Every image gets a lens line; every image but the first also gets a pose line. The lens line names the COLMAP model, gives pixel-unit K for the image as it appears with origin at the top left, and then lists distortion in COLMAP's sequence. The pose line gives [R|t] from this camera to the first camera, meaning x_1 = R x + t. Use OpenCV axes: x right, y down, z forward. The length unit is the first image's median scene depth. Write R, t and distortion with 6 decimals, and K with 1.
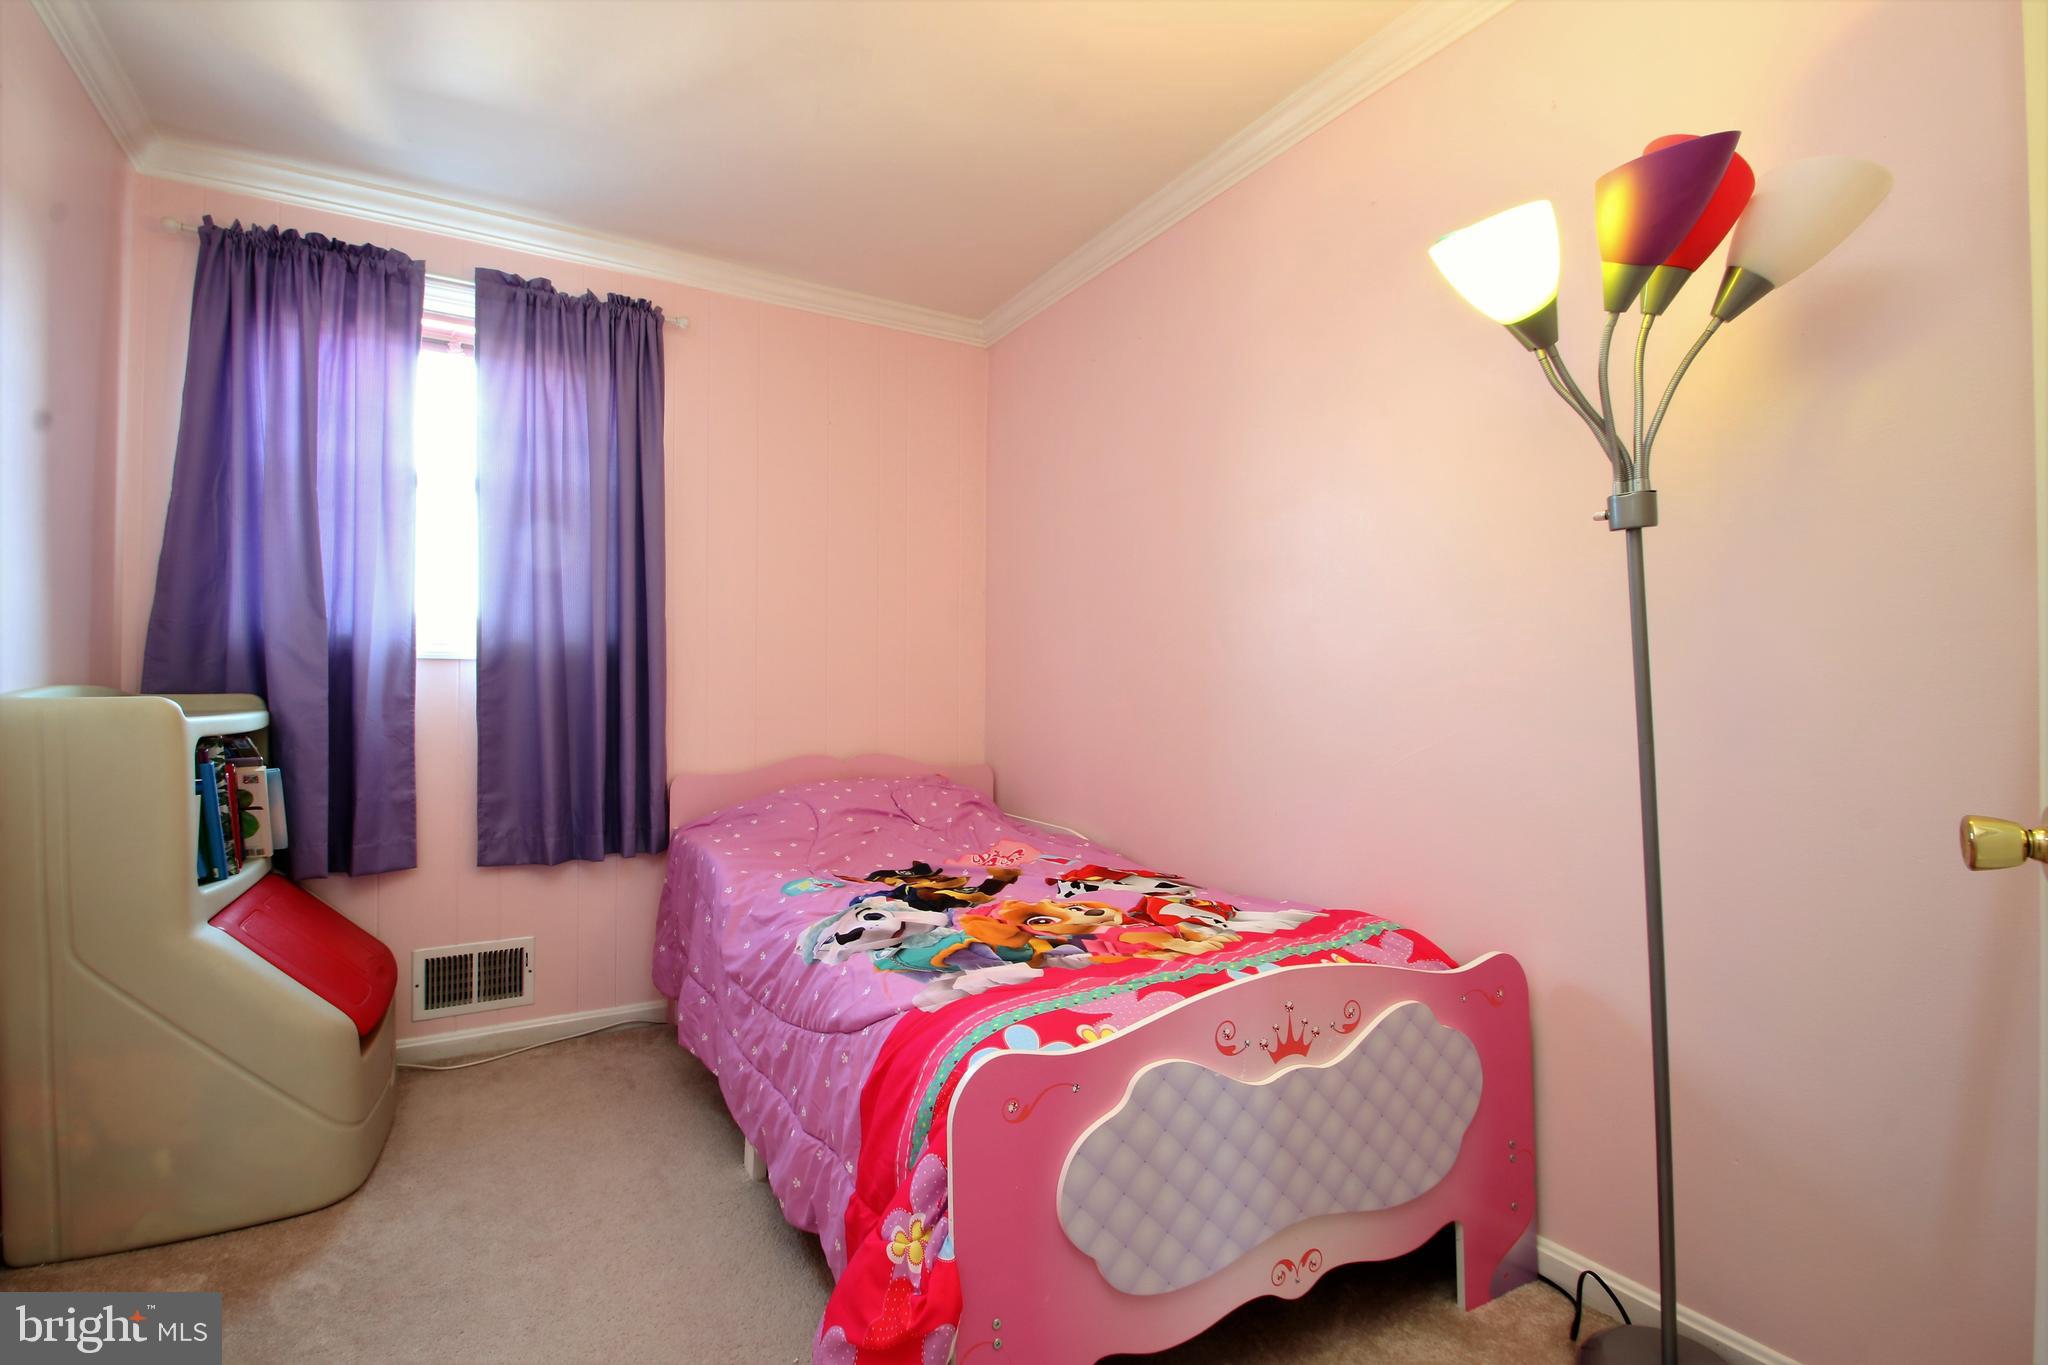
lens RADIAL K [[948.8, 0, 1012.3], [0, 948.8, 683.3], [0, 0, 1]] dist [0.007327, -0.012720]
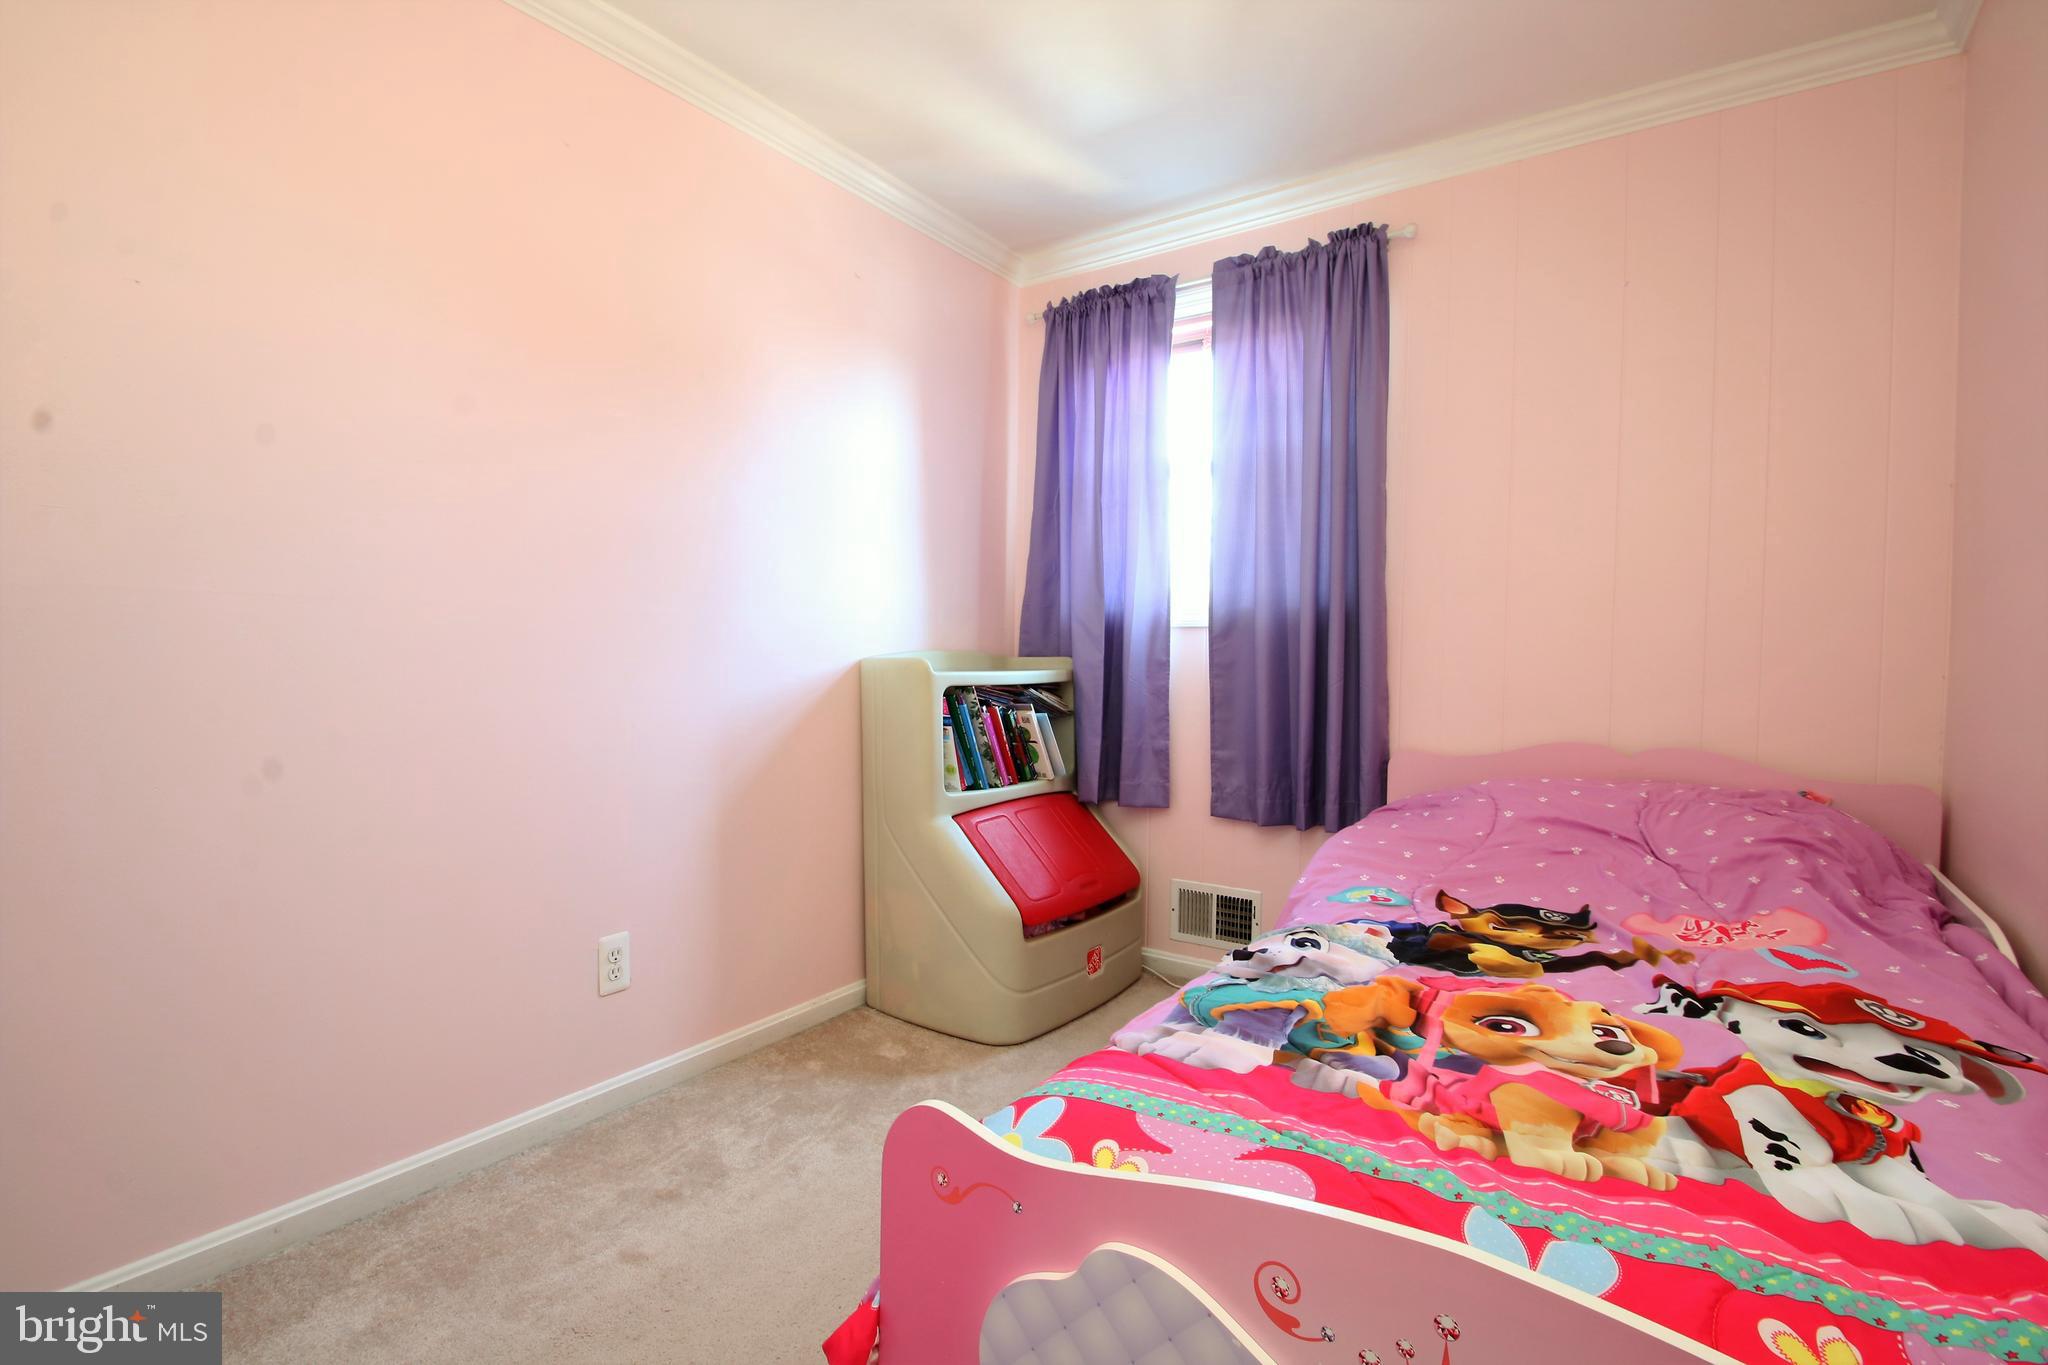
lens RADIAL K [[948.8, 0, 1019.0], [0, 948.8, 684.4], [0, 0, 1]] dist [0.007327, -0.012720]
pose [[0.423522, 0.027292, -0.905475, 0.338687], [0.000332, 0.999541, 0.030282, 0.008292], [0.905886, -0.013126, 0.423318, 0.344733]]
